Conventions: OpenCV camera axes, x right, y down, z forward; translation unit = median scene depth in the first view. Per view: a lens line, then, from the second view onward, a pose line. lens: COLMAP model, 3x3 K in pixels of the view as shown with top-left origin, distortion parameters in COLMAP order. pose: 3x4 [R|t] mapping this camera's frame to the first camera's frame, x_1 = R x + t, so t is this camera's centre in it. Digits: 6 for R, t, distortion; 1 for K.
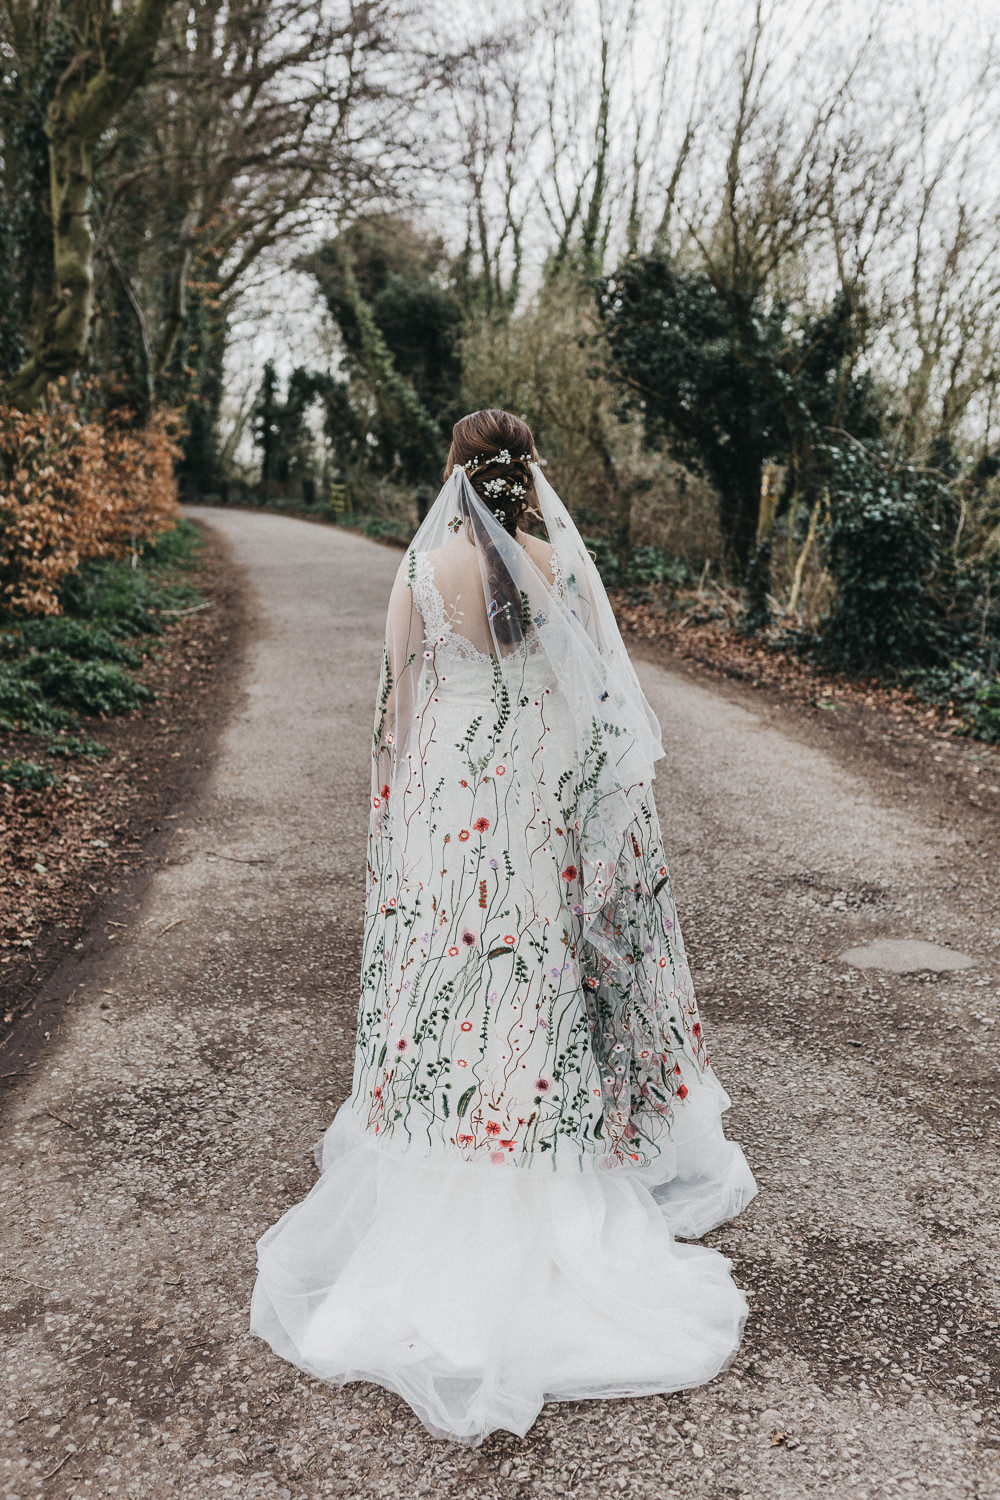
lens RADIAL K [[1535.7, 0, 500.0], [0, 1535.7, 750.0], [0, 0, 1]] dist [-0.012868, 0.020604]
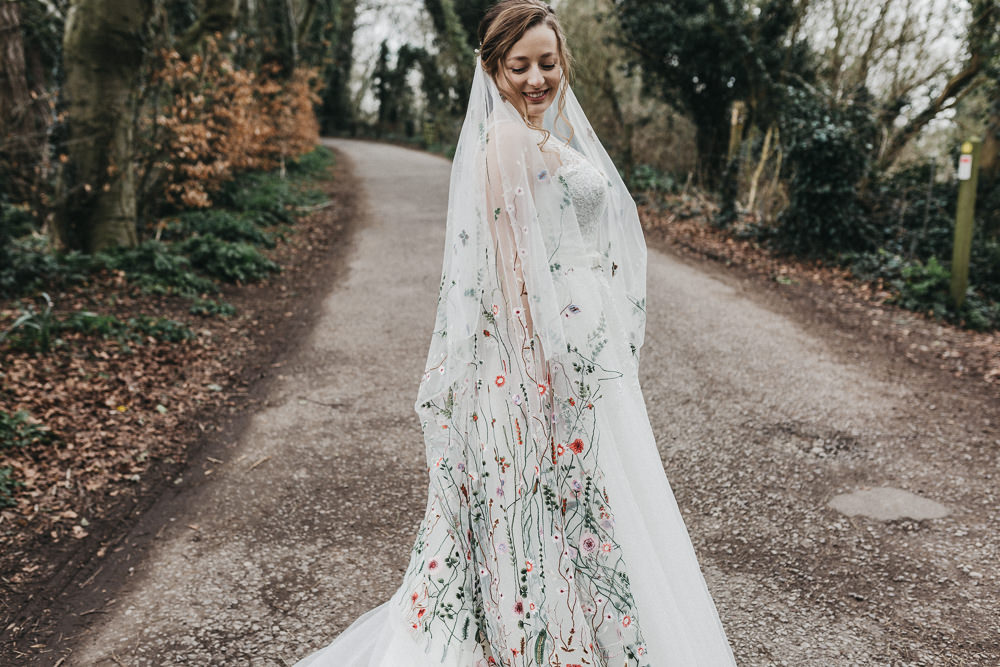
lens RADIAL K [[1023.8, 0, 500.0], [0, 1023.8, 333.5], [0, 0, 1]] dist [-0.012868, 0.020604]
pose [[0.999244, 0.011387, -0.037183, 0.001309], [-0.010351, 0.999556, 0.027938, -0.005887], [0.037485, -0.027532, 0.998918, 0.118222]]
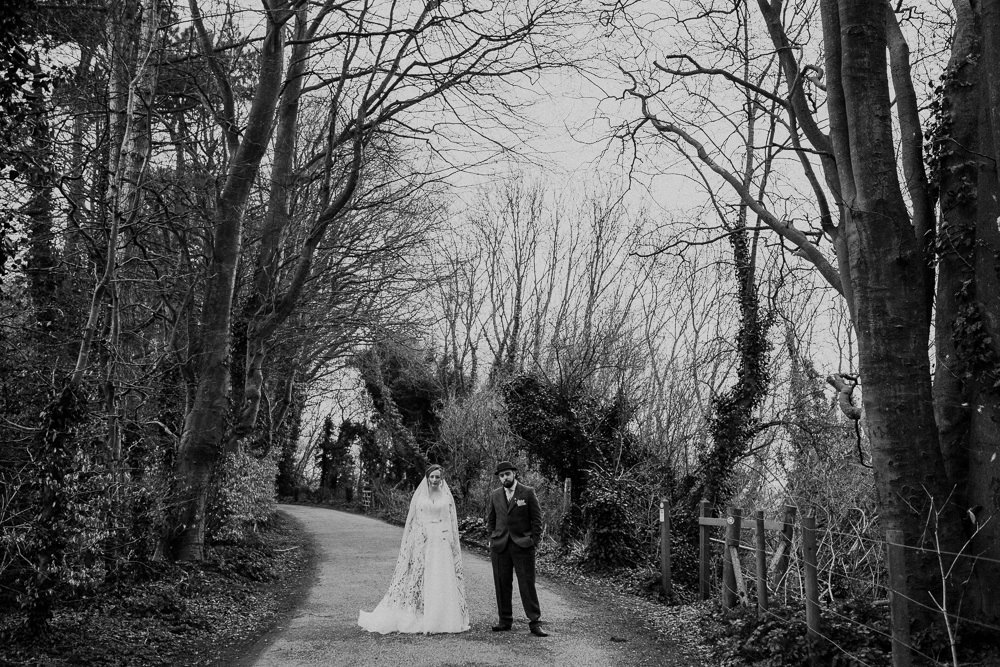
lens RADIAL K [[1030.6, 0, 519.9], [0, 1030.6, 332.8], [0, 0, 1]] dist [-0.012140, 0.002249]
pose [[0.999146, 0.011129, 0.039794, 0.071536], [0.002184, 0.947483, -0.319799, 0.118369], [-0.041263, 0.319613, 0.946649, -0.614189]]
